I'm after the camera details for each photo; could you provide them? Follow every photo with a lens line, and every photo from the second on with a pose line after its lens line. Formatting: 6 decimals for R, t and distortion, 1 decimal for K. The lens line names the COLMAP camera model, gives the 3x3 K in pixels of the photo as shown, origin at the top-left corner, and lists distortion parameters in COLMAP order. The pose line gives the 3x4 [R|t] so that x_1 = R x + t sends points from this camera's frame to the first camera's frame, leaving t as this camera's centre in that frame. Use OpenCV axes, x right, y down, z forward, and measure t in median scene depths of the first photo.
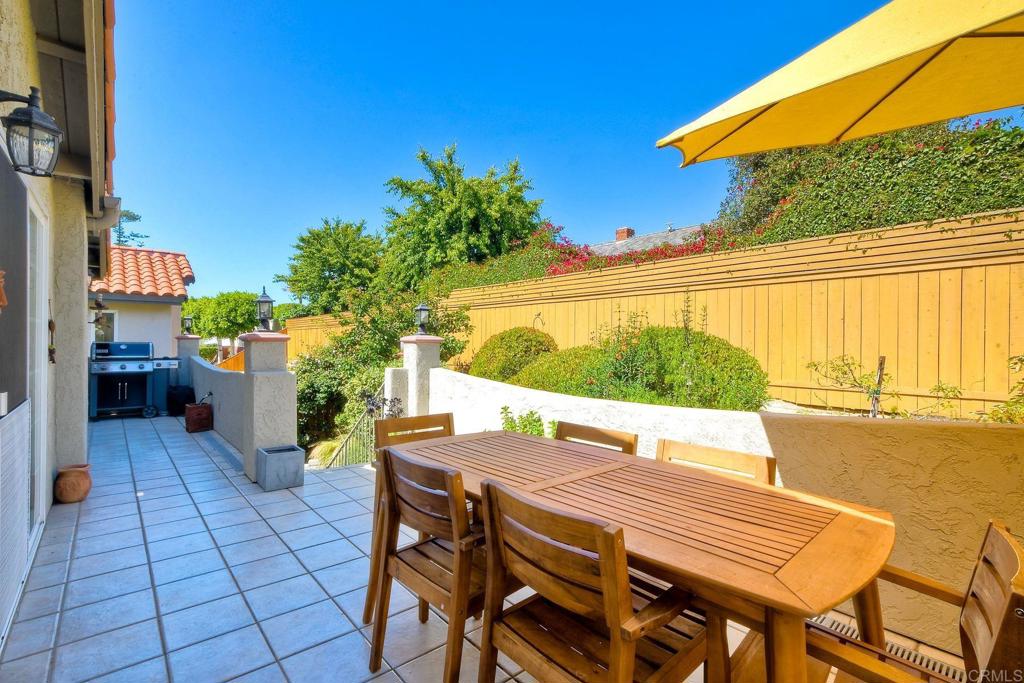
lens RADIAL K [[466.0, 0, 512.0], [0, 466.0, 341.5], [0, 0, 1]] dist [-0.000301, -0.000223]
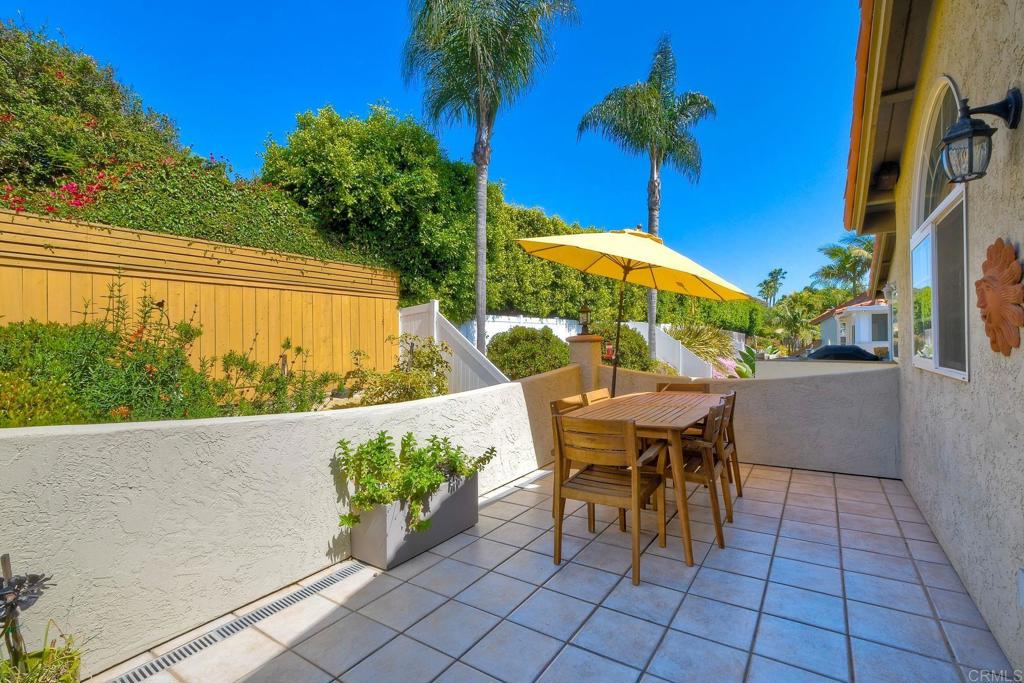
lens RADIAL K [[466.0, 0, 512.0], [0, 466.0, 341.5], [0, 0, 1]] dist [-0.000301, -0.000223]
pose [[-0.261270, -0.003003, 0.965261, -0.479853], [0.009540, 0.999938, 0.005693, -0.004751], [-0.965218, 0.010696, -0.261226, 0.615380]]
